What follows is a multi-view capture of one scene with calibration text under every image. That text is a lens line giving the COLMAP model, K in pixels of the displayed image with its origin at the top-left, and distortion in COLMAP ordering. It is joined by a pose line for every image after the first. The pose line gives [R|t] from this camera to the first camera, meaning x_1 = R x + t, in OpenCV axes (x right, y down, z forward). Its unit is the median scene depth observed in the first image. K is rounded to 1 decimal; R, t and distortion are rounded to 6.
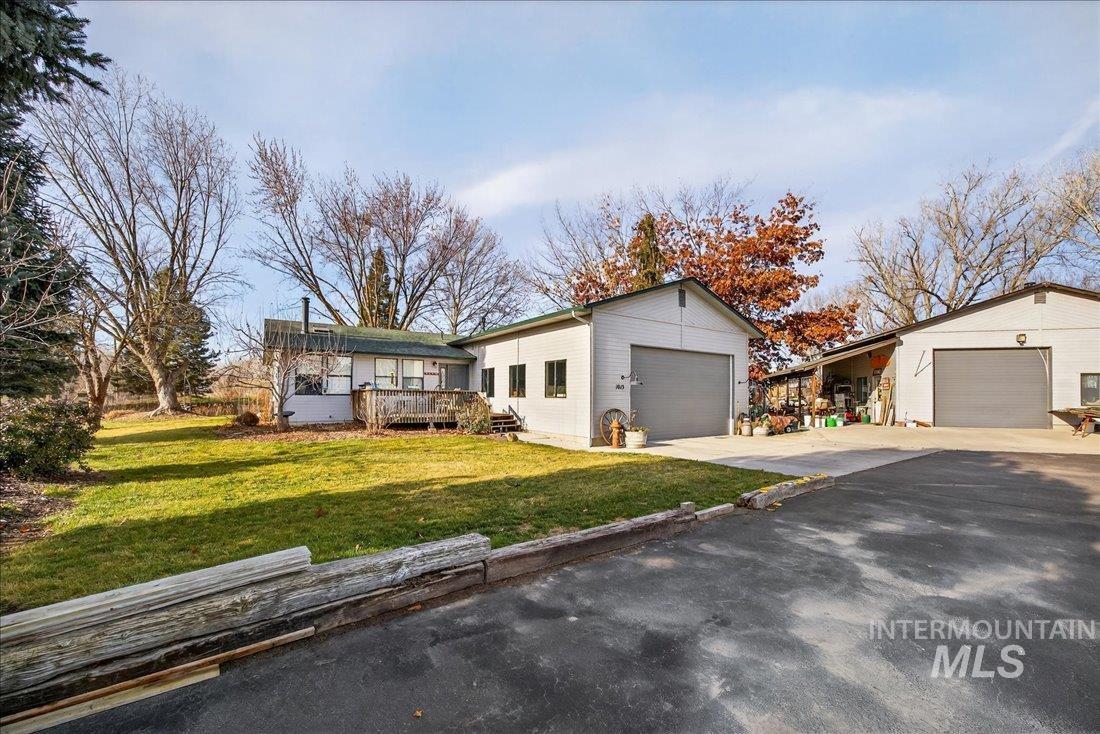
lens RADIAL K [[430.8, 0, 559.1], [0, 430.8, 399.4], [0, 0, 1]] dist [-0.021465, 0.000500]
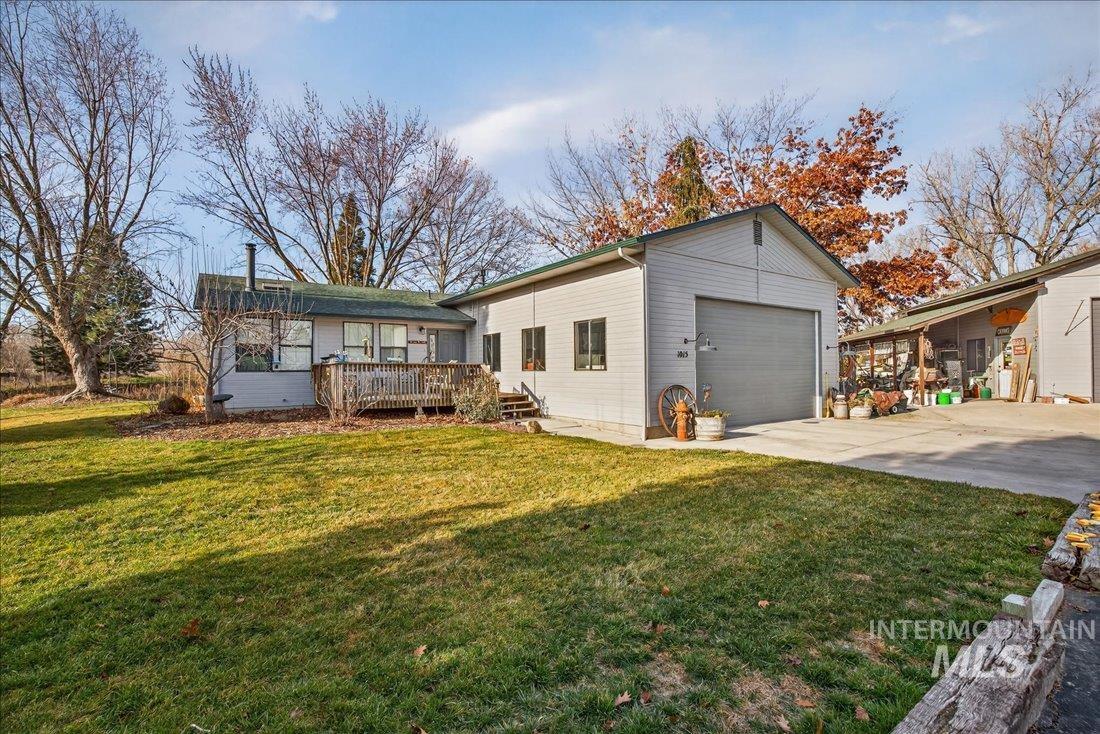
lens RADIAL K [[483.7, 0, 549.2], [0, 483.7, 373.0], [0, 0, 1]] dist [-0.007205, -0.001000]
pose [[0.999791, -0.013711, -0.015187, -0.044149], [0.013684, 0.999905, -0.001900, 0.000217], [0.015212, 0.001692, 0.999883, 0.126169]]
